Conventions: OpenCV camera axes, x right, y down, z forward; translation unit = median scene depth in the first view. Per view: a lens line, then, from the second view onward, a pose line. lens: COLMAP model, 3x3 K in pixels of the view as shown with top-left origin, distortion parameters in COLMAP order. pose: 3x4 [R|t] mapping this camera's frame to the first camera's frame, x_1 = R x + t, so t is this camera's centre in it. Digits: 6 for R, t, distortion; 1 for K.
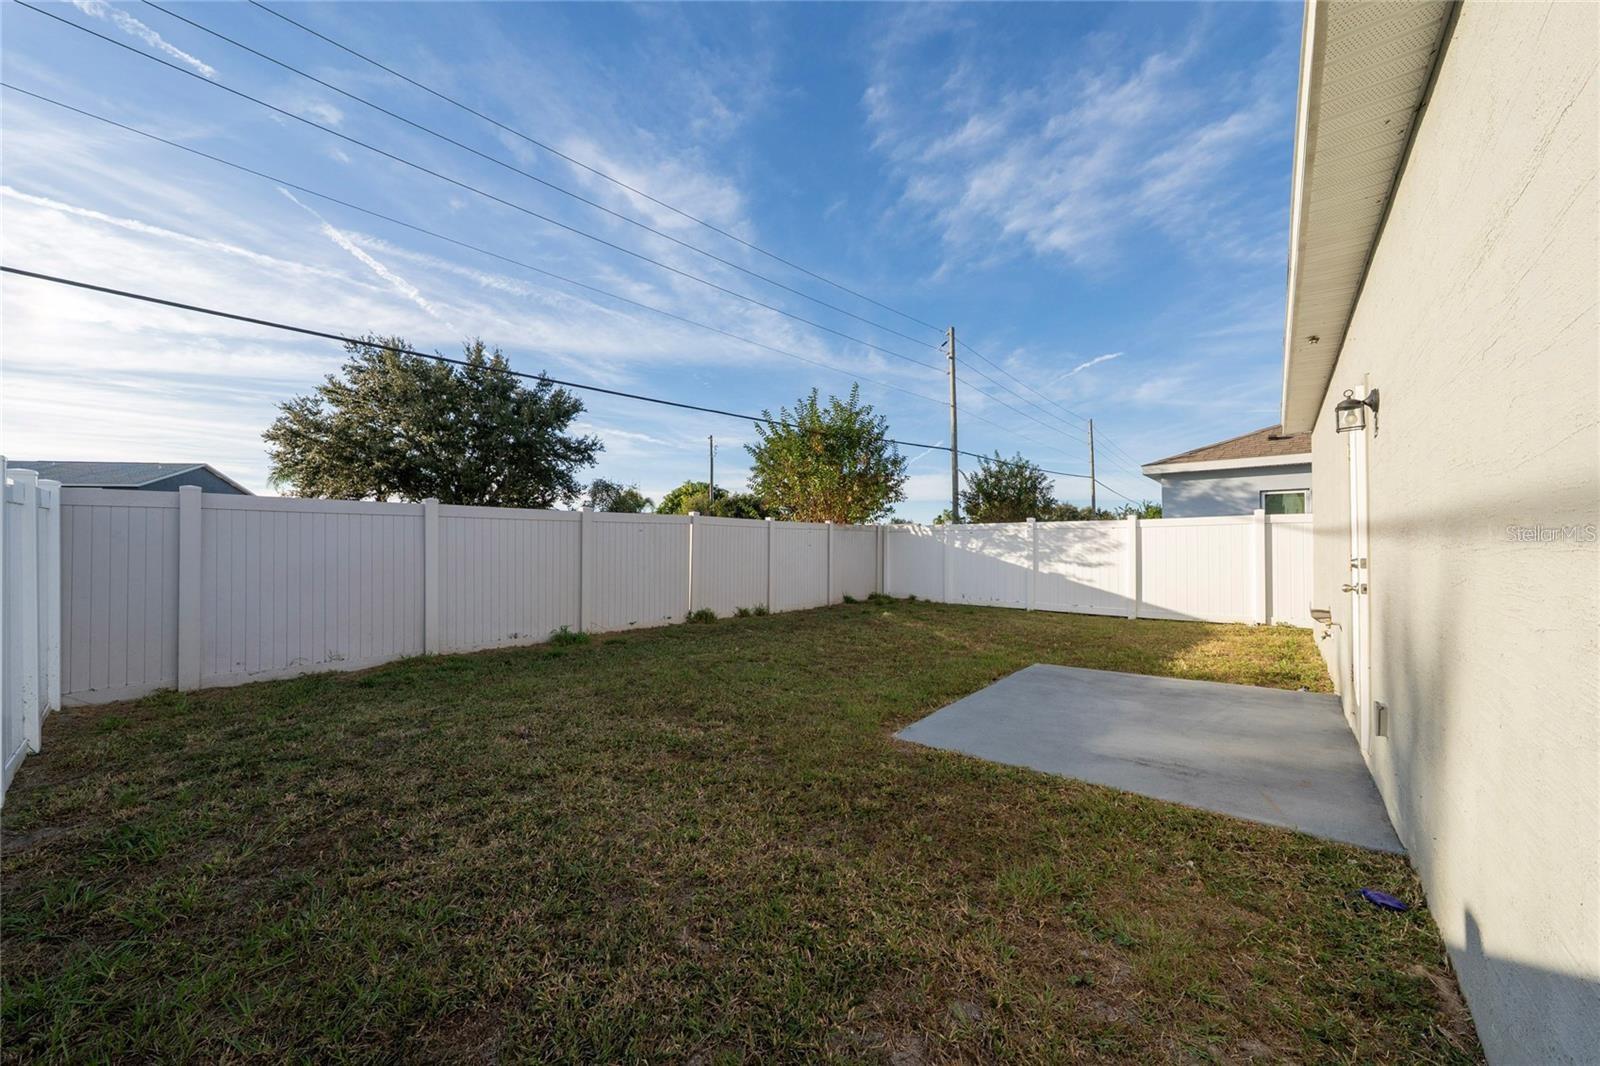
lens RADIAL K [[553.9, 0, 798.8], [0, 553.9, 538.4], [0, 0, 1]] dist [0.006753, 0.000074]
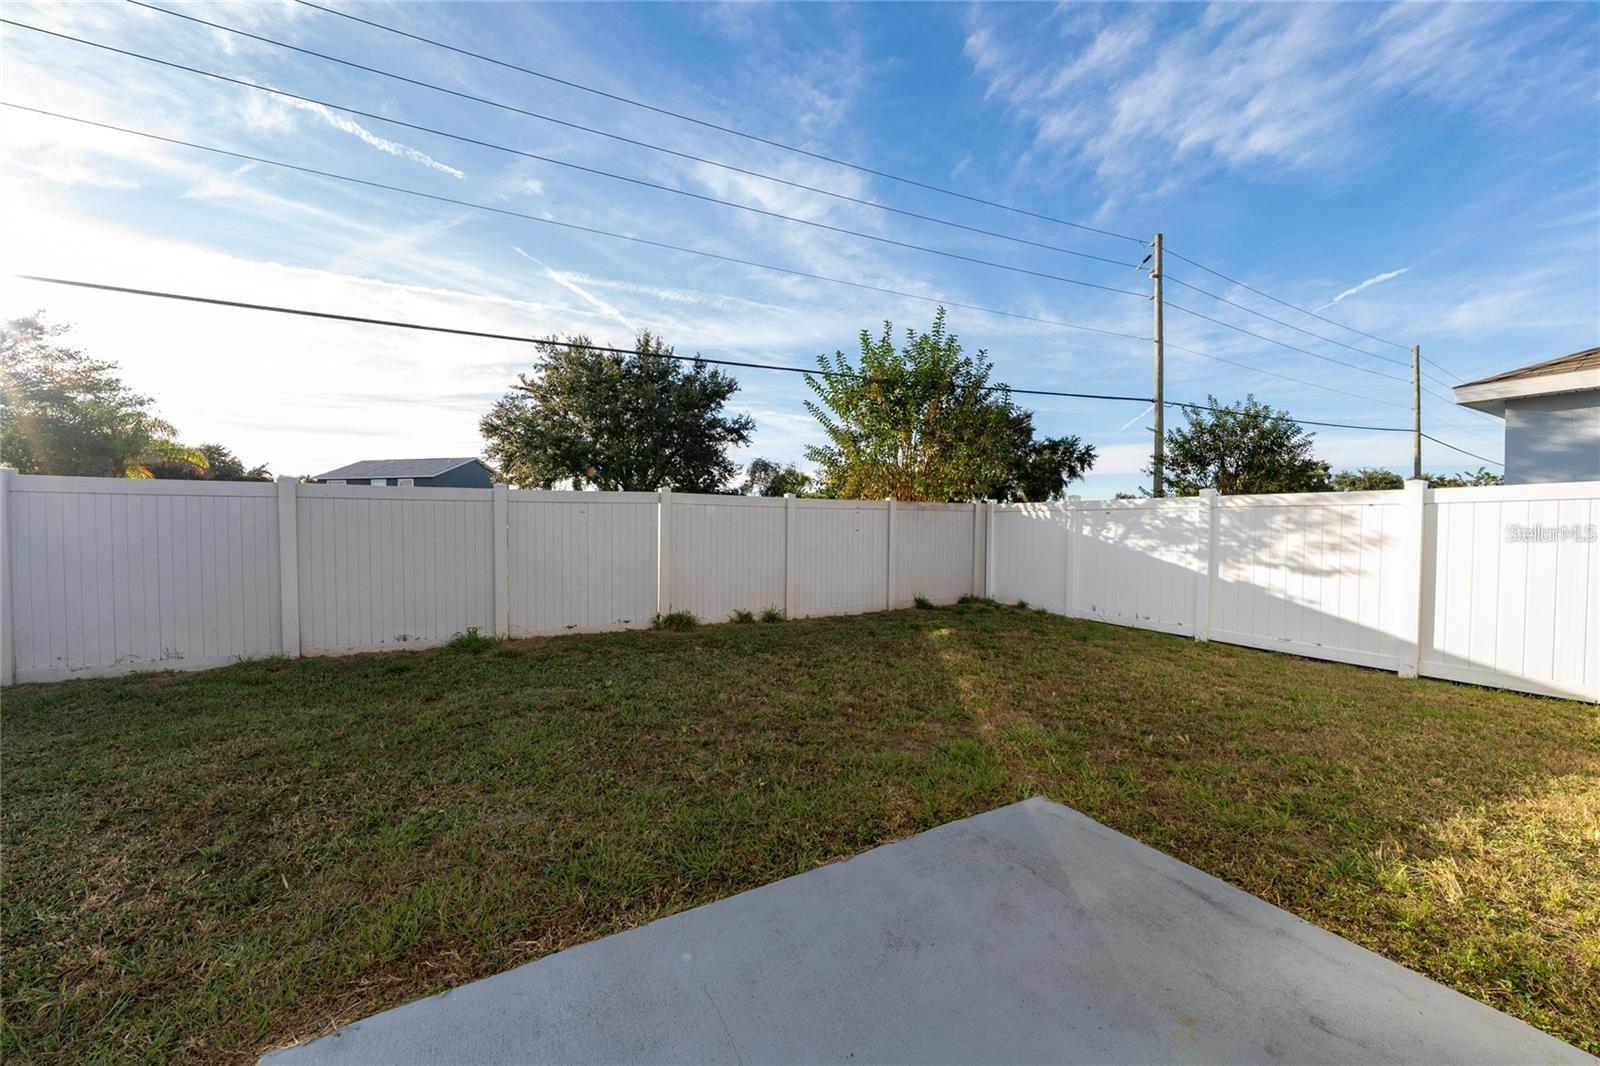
lens RADIAL K [[532.0, 0, 797.5], [0, 532.0, 427.5], [0, 0, 1]] dist [-0.000154, -0.000117]
pose [[0.930455, -0.054531, -0.362326, 0.123663], [-0.005025, 0.986871, -0.161431, -0.005207], [0.366372, 0.152025, 0.917965, 0.139272]]
